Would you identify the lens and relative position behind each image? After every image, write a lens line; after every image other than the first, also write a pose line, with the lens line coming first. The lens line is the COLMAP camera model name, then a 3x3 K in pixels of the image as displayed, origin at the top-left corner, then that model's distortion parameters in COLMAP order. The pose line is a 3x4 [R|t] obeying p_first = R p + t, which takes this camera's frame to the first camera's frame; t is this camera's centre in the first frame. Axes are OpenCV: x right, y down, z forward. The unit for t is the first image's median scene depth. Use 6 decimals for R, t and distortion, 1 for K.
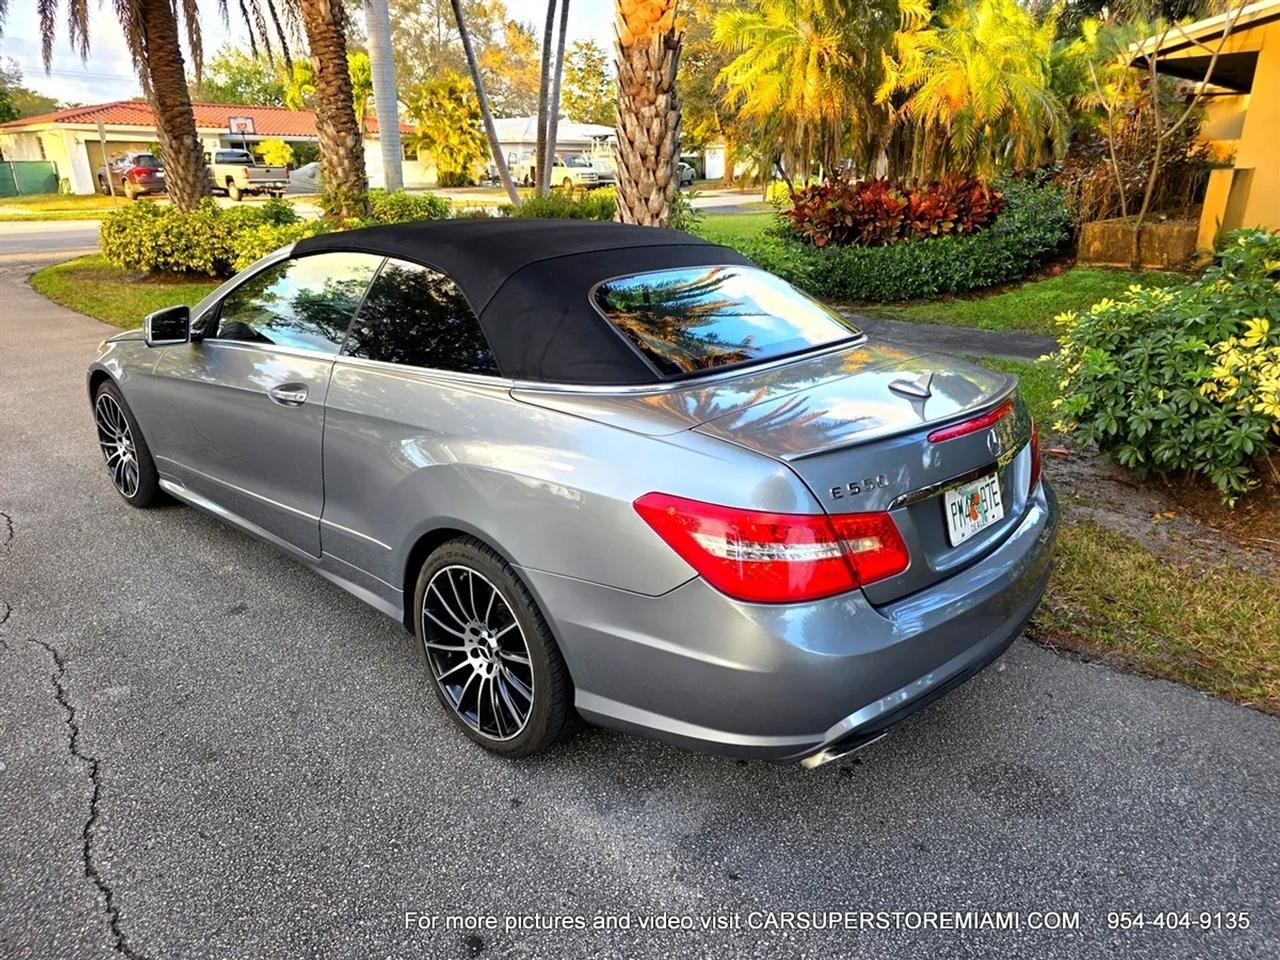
lens RADIAL K [[880.1, 0, 637.3], [0, 880.1, 475.7], [0, 0, 1]] dist [0.040247, -0.038549]
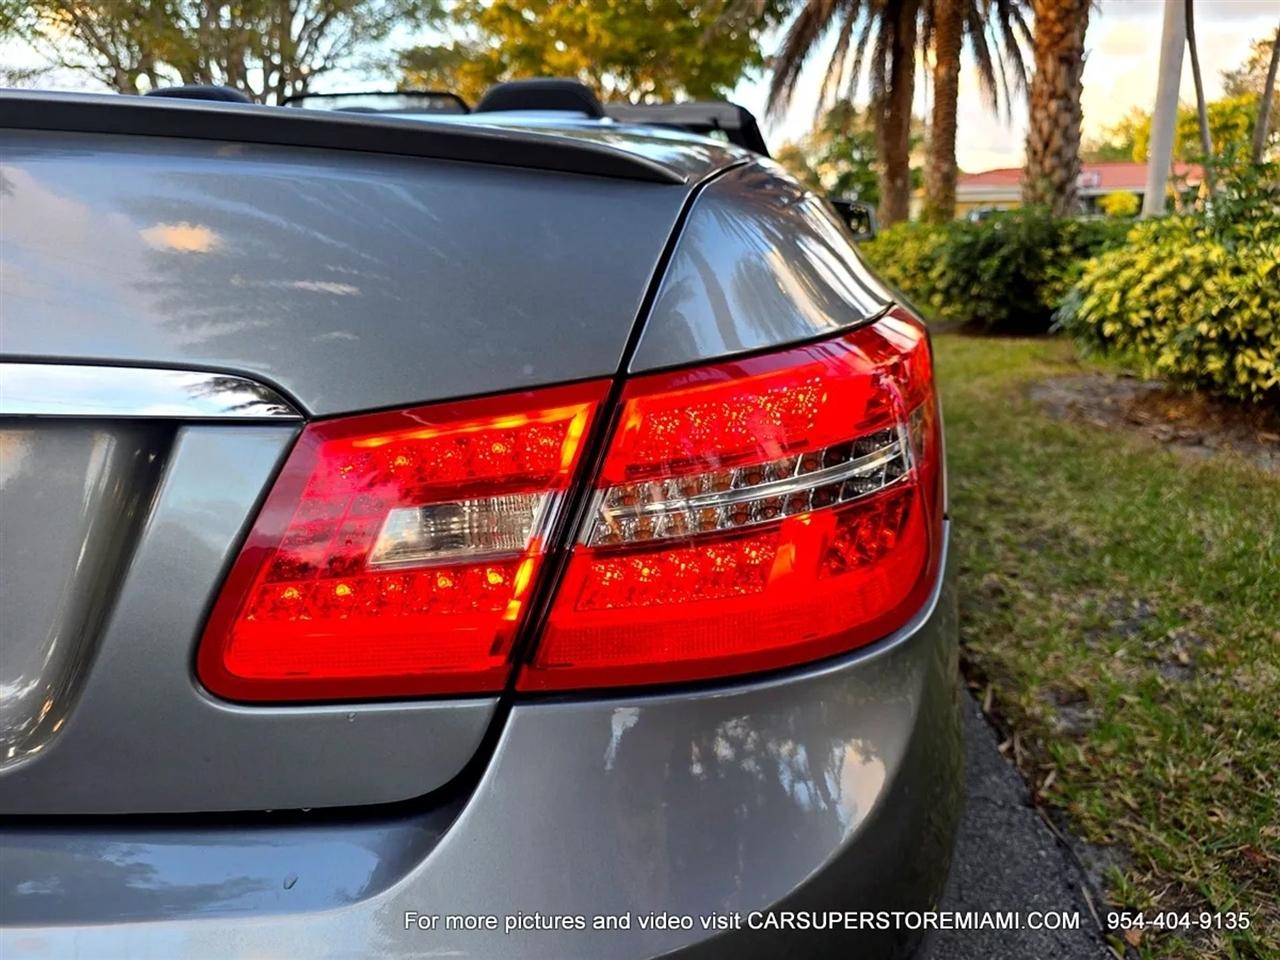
lens RADIAL K [[880.1, 0, 635.9], [0, 880.1, 478.2], [0, 0, 1]] dist [0.040247, -0.038549]
pose [[0.577813, 0.196844, -0.792076, 0.536435], [-0.249157, 0.966696, 0.058482, 0.105848], [0.777209, 0.163559, 0.607614, -0.085748]]
